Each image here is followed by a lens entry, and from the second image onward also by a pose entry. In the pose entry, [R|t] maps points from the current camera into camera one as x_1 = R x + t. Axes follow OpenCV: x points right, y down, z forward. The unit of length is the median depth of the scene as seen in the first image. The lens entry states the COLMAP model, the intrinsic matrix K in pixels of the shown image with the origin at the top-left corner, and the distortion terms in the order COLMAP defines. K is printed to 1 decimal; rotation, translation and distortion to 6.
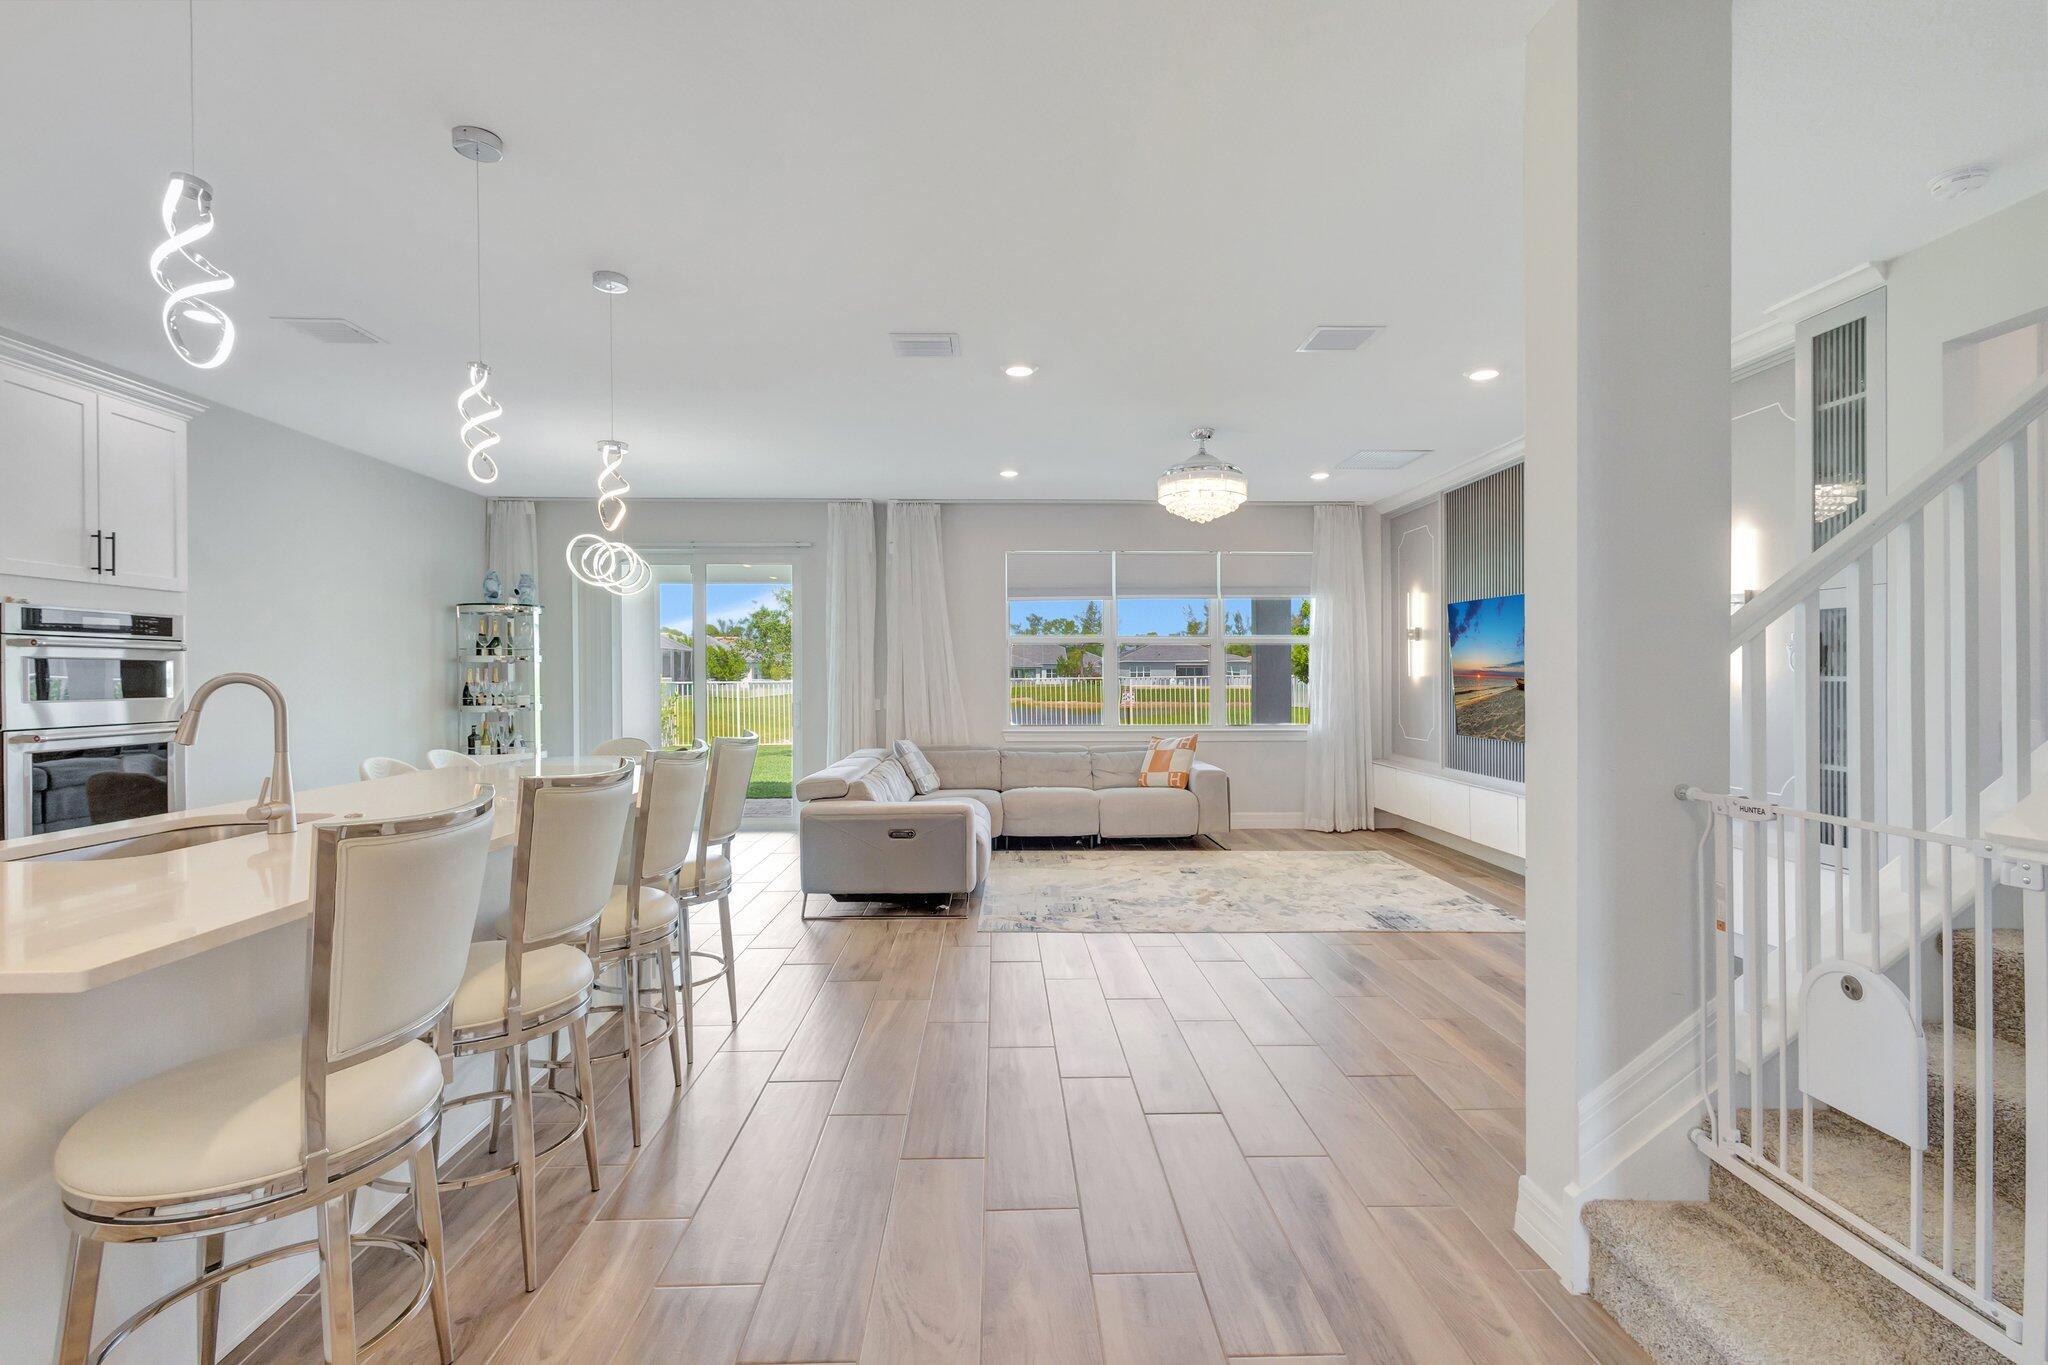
lens RADIAL K [[933.4, 0, 1023.7], [0, 933.4, 678.0], [0, 0, 1]] dist [0.002142, 0.000435]
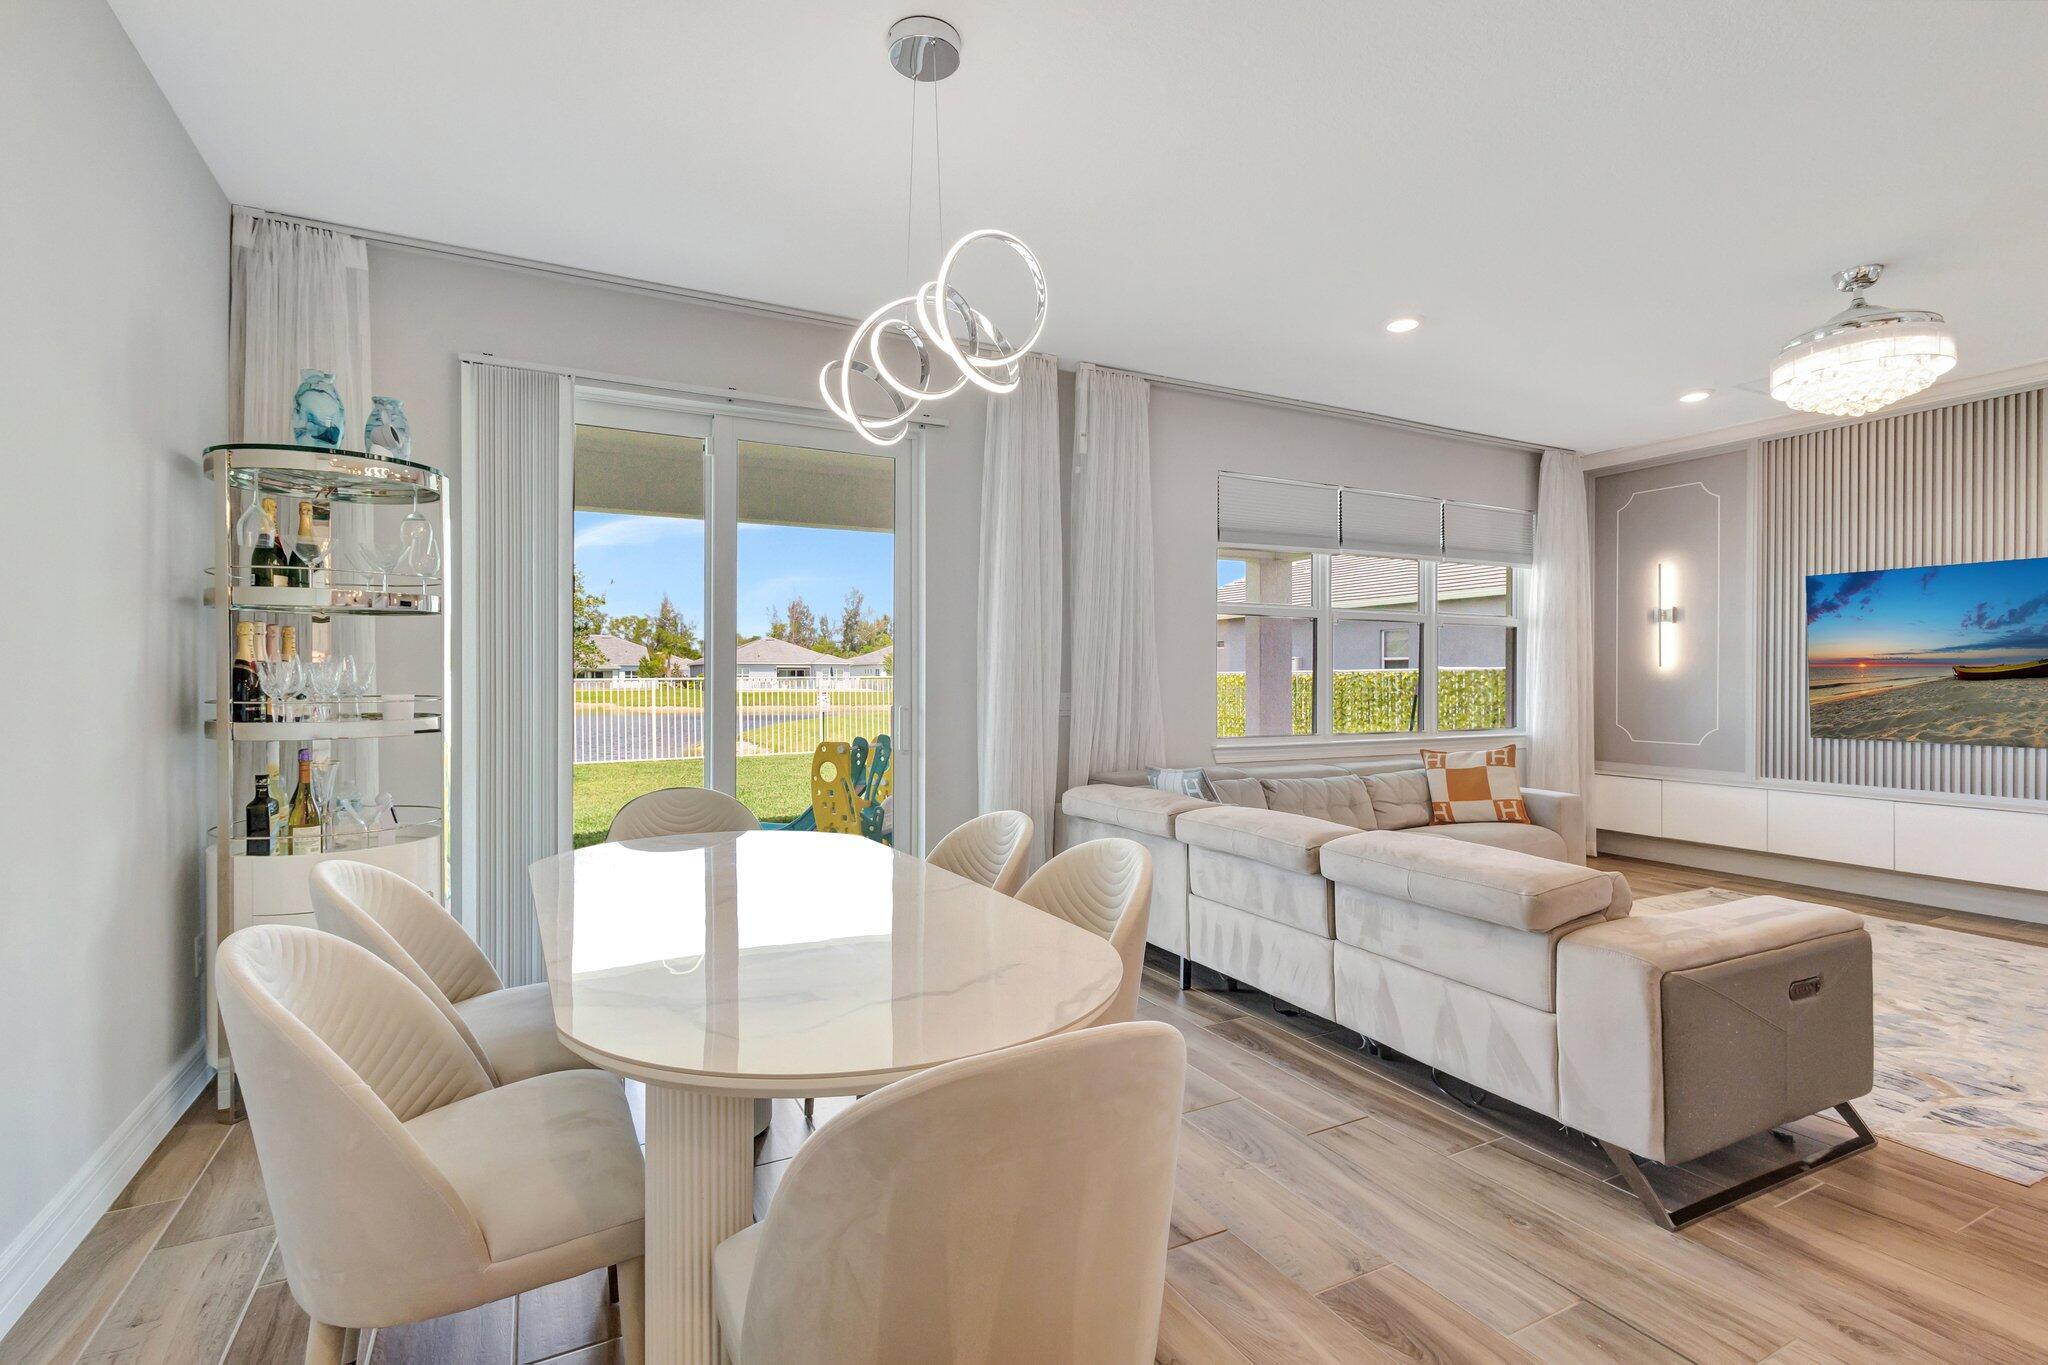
lens RADIAL K [[933.5, 0, 1020.7], [0, 933.5, 687.0], [0, 0, 1]] dist [0.002278, -0.000452]
pose [[0.905728, -0.001031, 0.423859, -0.470752], [-0.001477, 0.999983, 0.005588, 0.012743], [-0.423858, -0.005687, 0.905711, 0.526716]]
